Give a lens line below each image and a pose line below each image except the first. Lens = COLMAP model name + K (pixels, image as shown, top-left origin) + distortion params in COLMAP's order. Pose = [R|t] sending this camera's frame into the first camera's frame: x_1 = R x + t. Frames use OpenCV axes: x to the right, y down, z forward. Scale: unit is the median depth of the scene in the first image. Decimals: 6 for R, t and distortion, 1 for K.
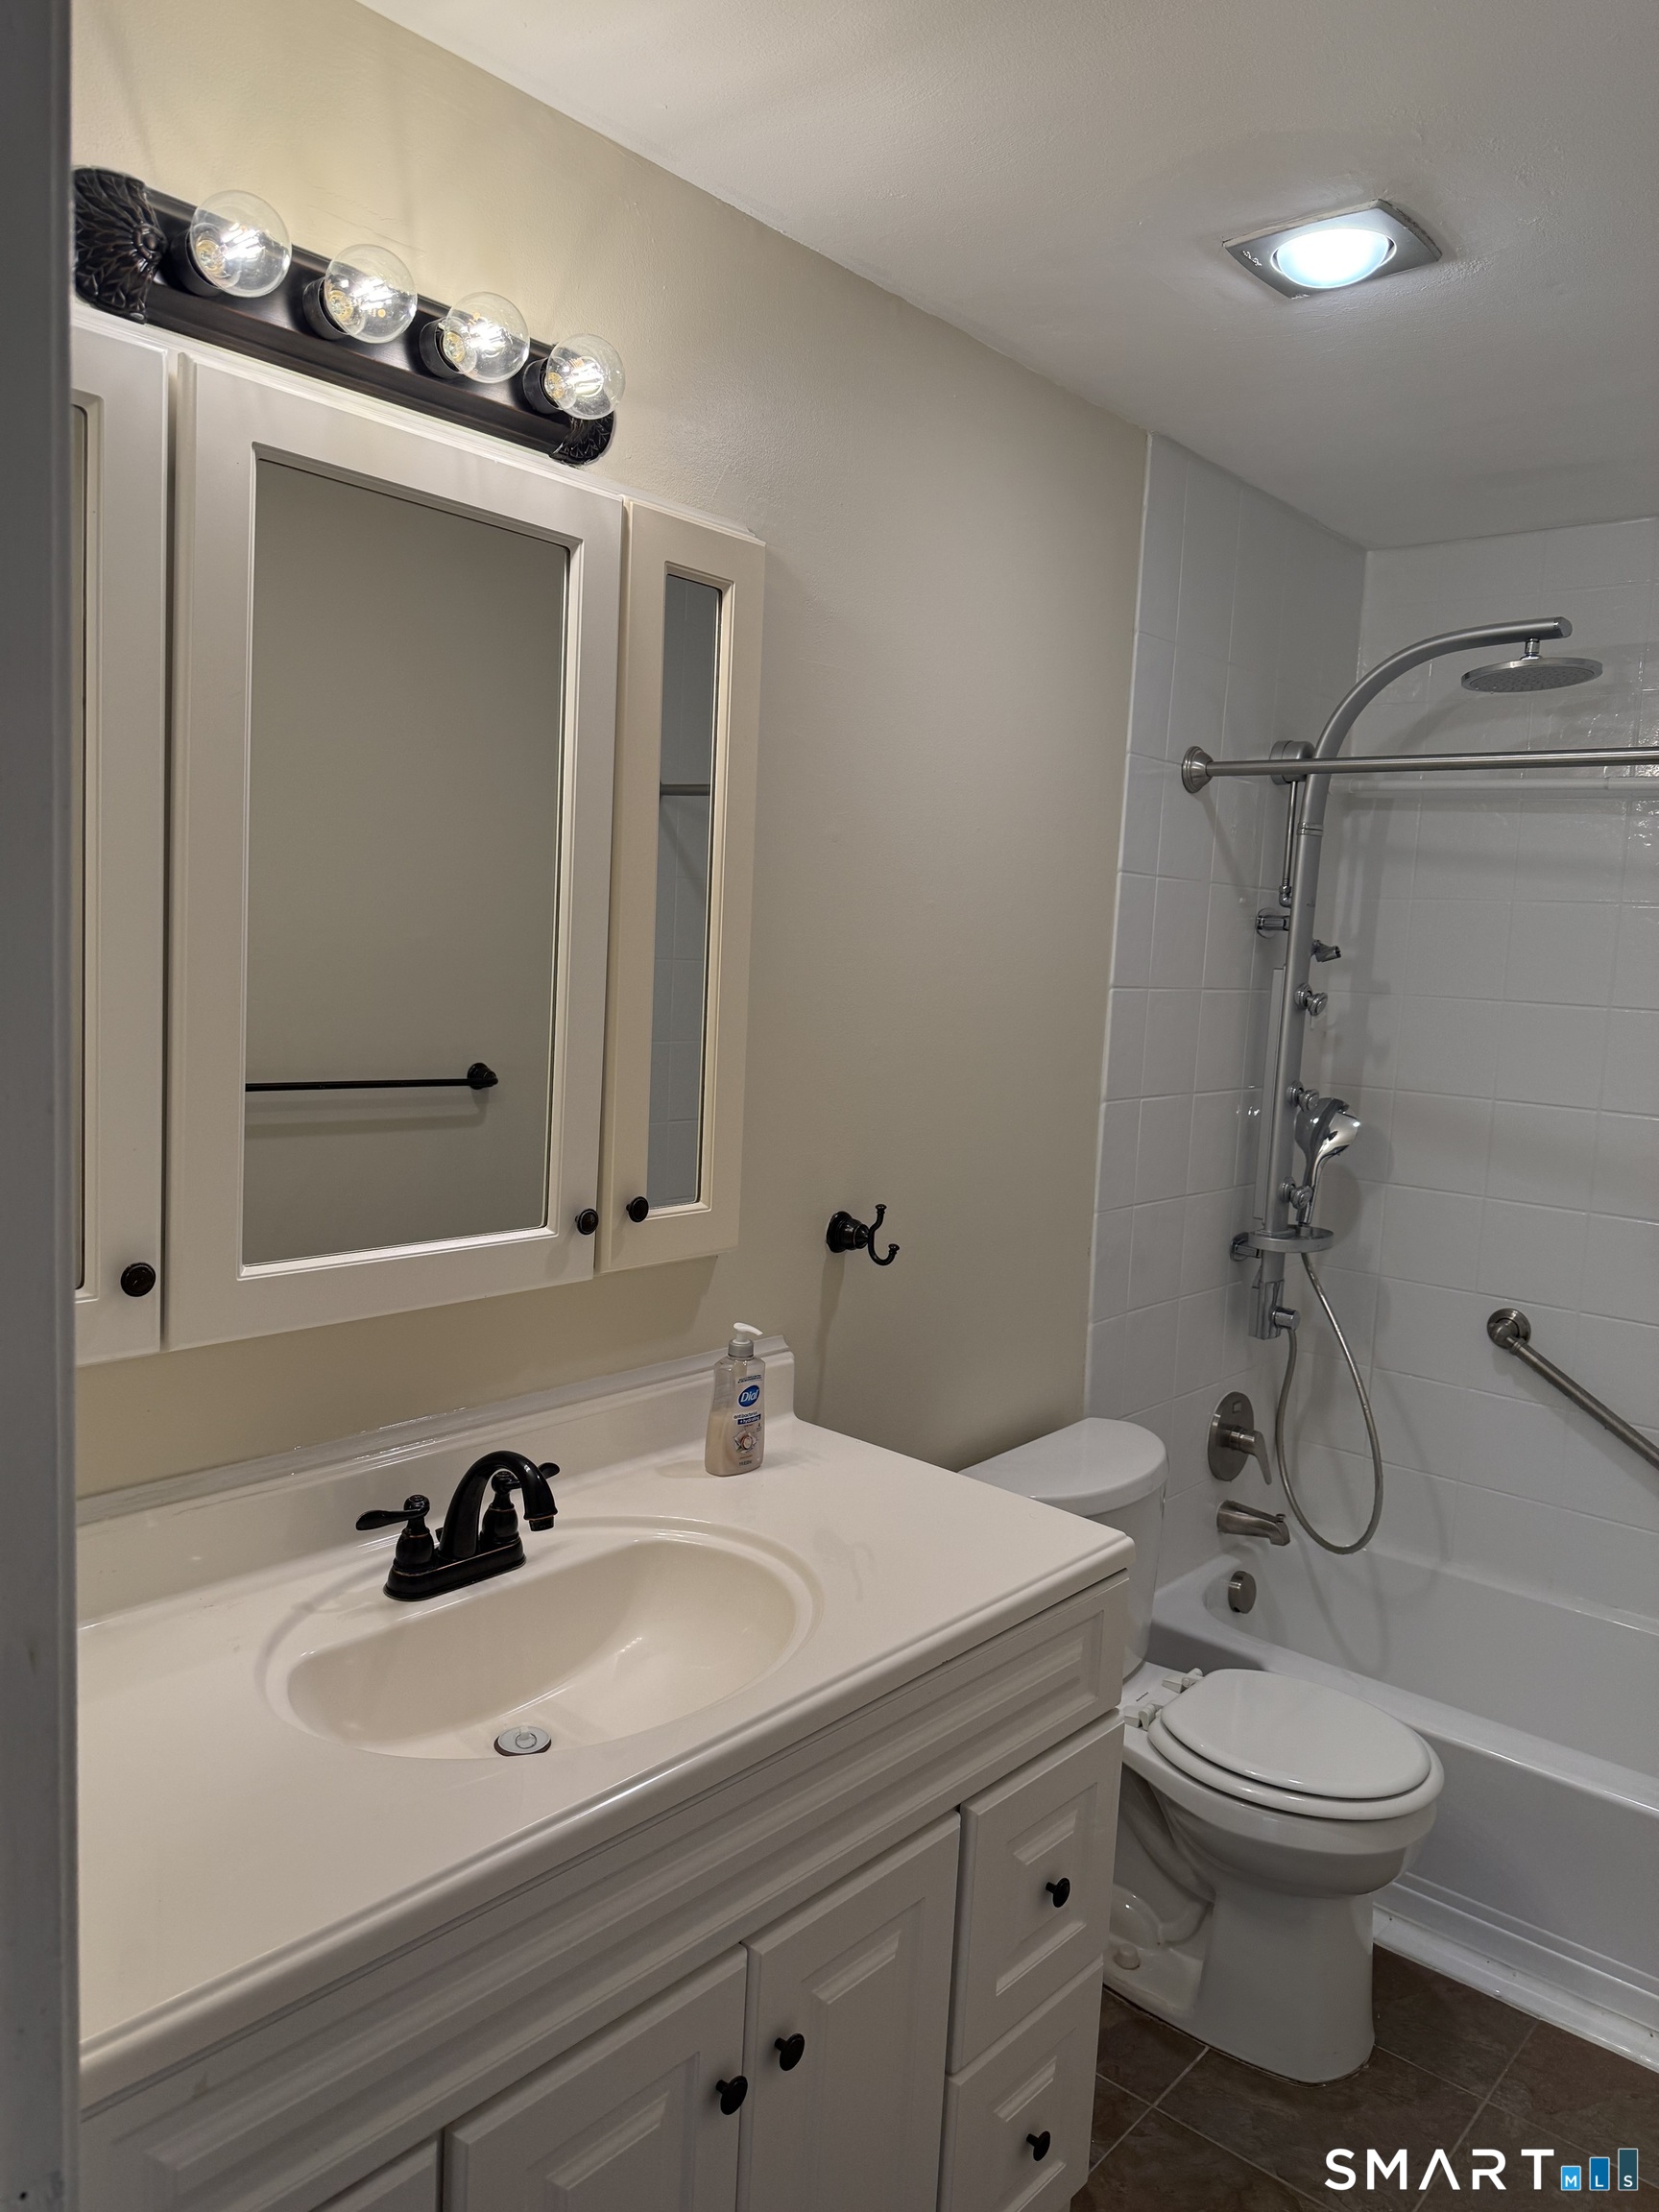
lens RADIAL K [[1547.6, 0, 815.2], [0, 1547.6, 1100.1], [0, 0, 1]] dist [0.057948, -0.097628]
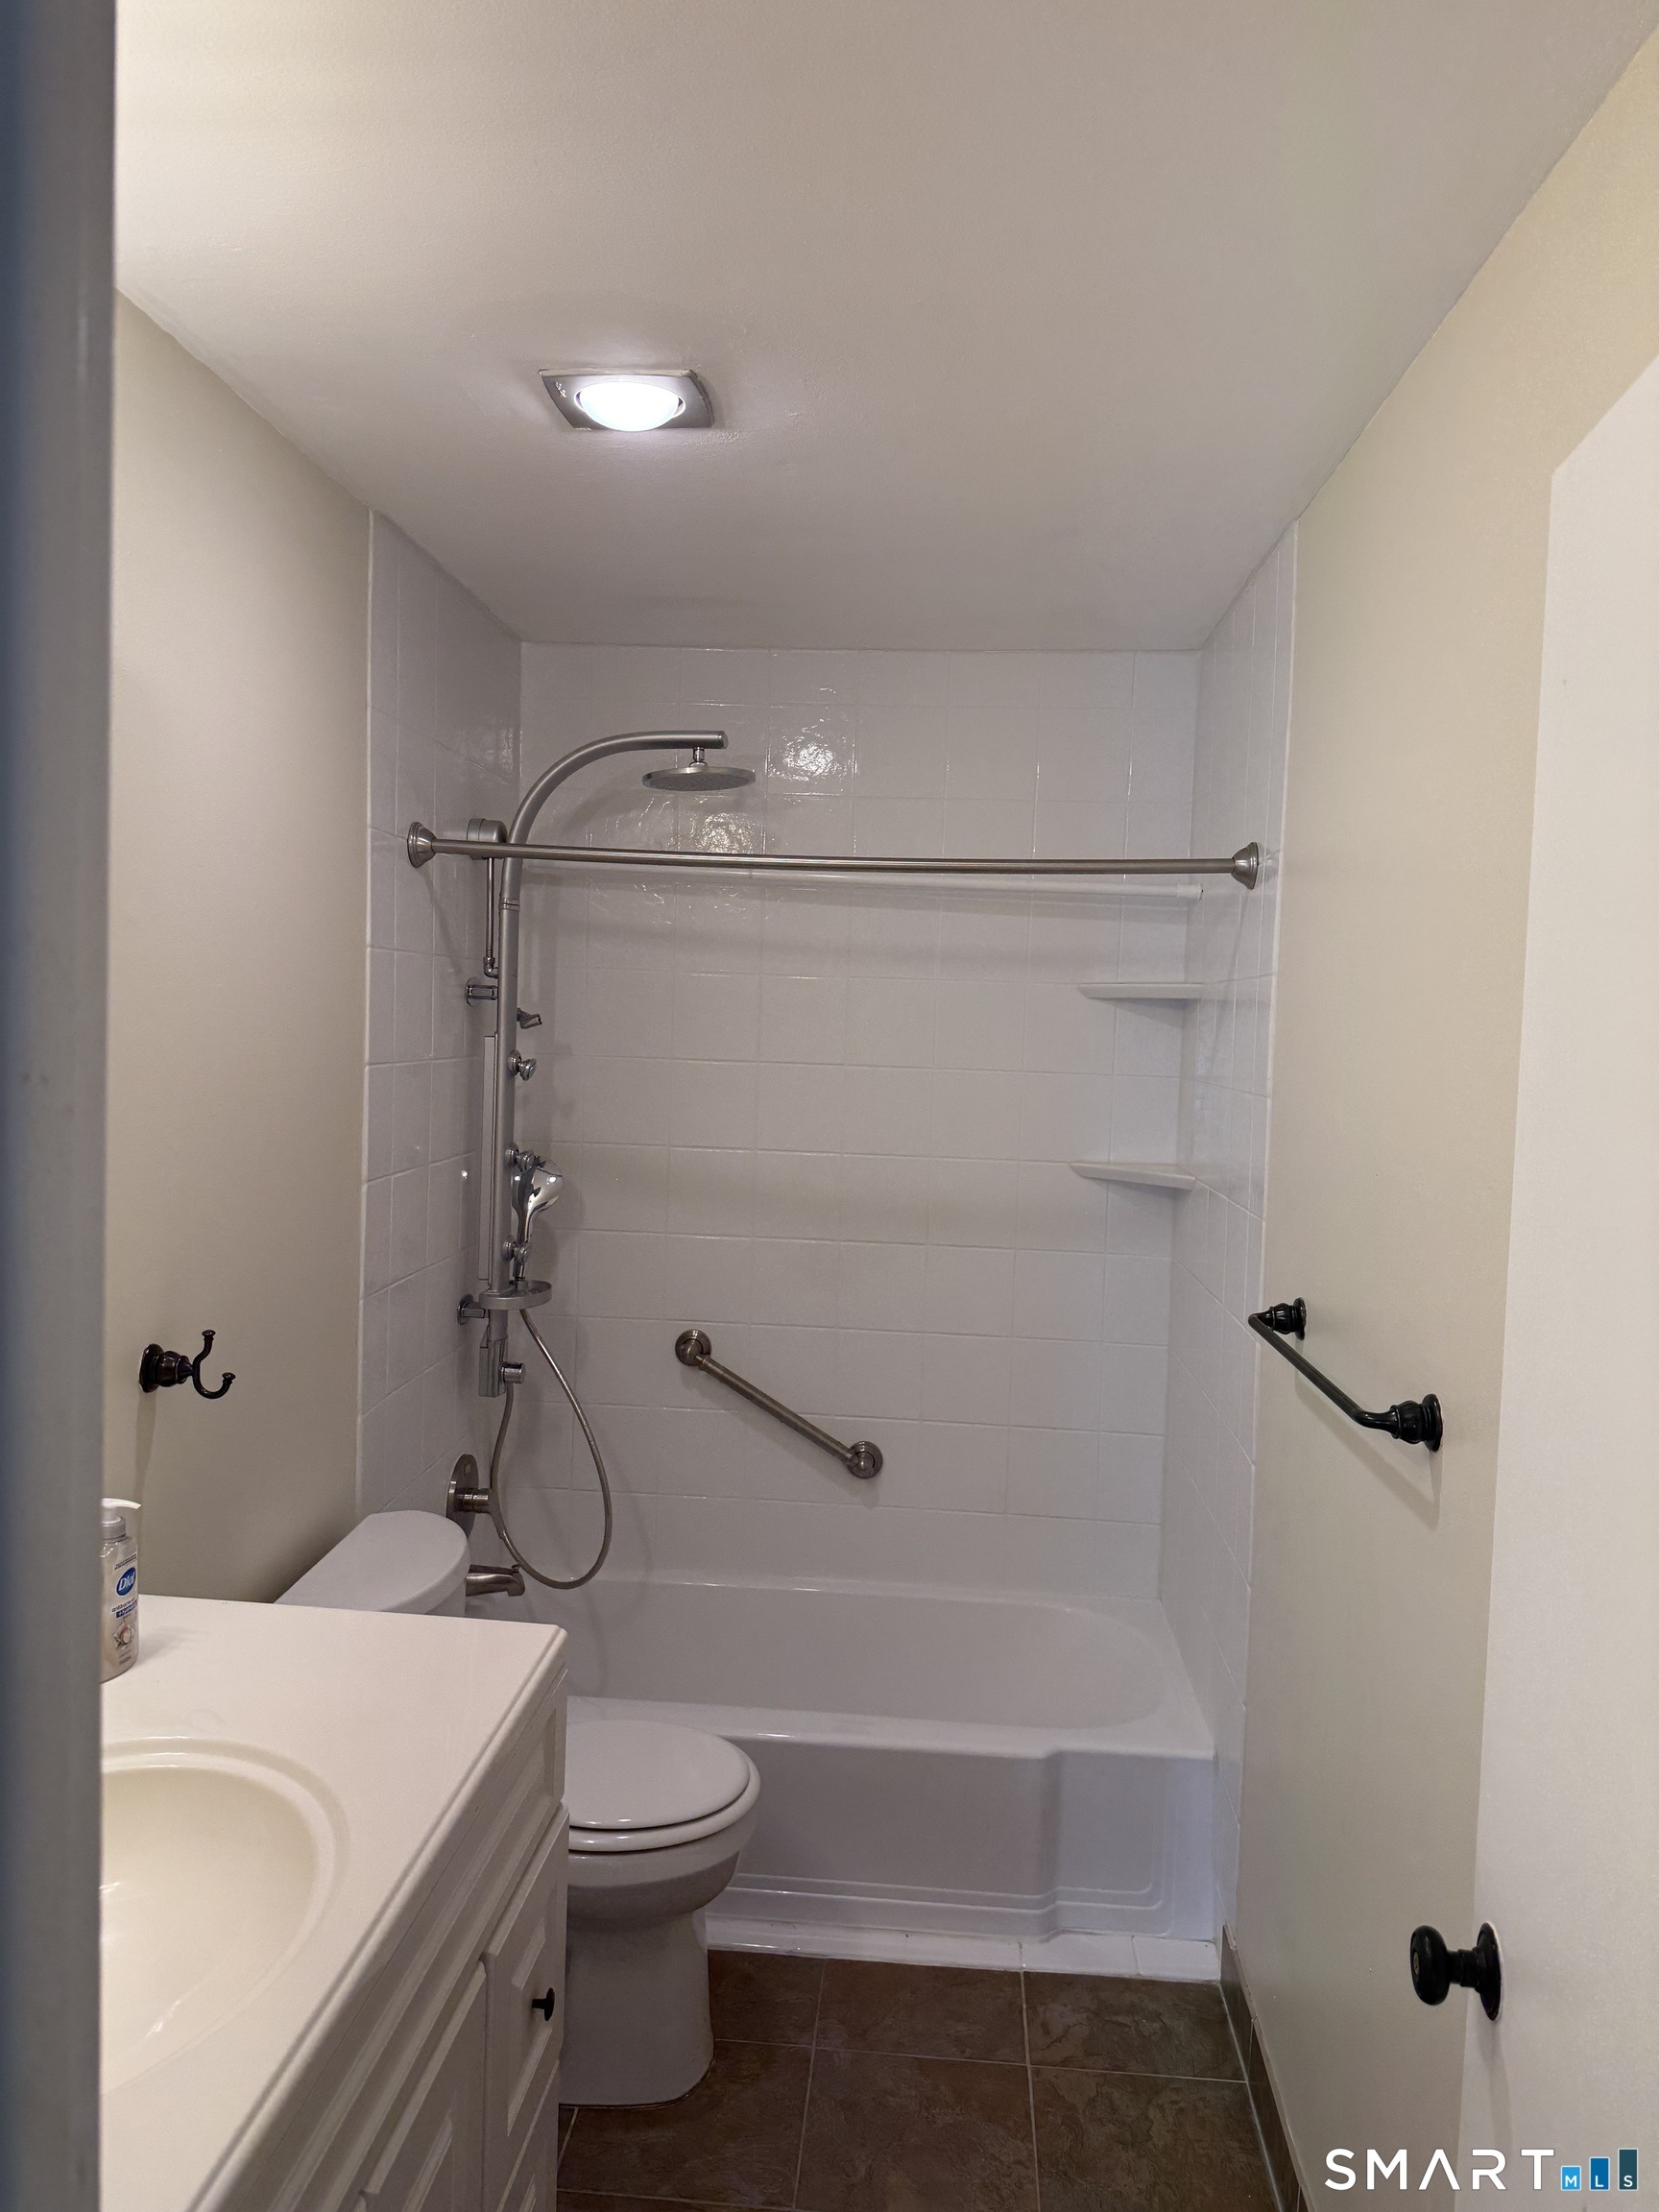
lens RADIAL K [[1533.1, 0, 831.8], [0, 1533.1, 1070.7], [0, 0, 1]] dist [0.109564, -0.231143]
pose [[0.794125, -0.047022, 0.605933, -0.144982], [0.070889, 0.997364, -0.015509, -0.029618], [-0.603606, 0.055270, 0.795365, 0.045519]]
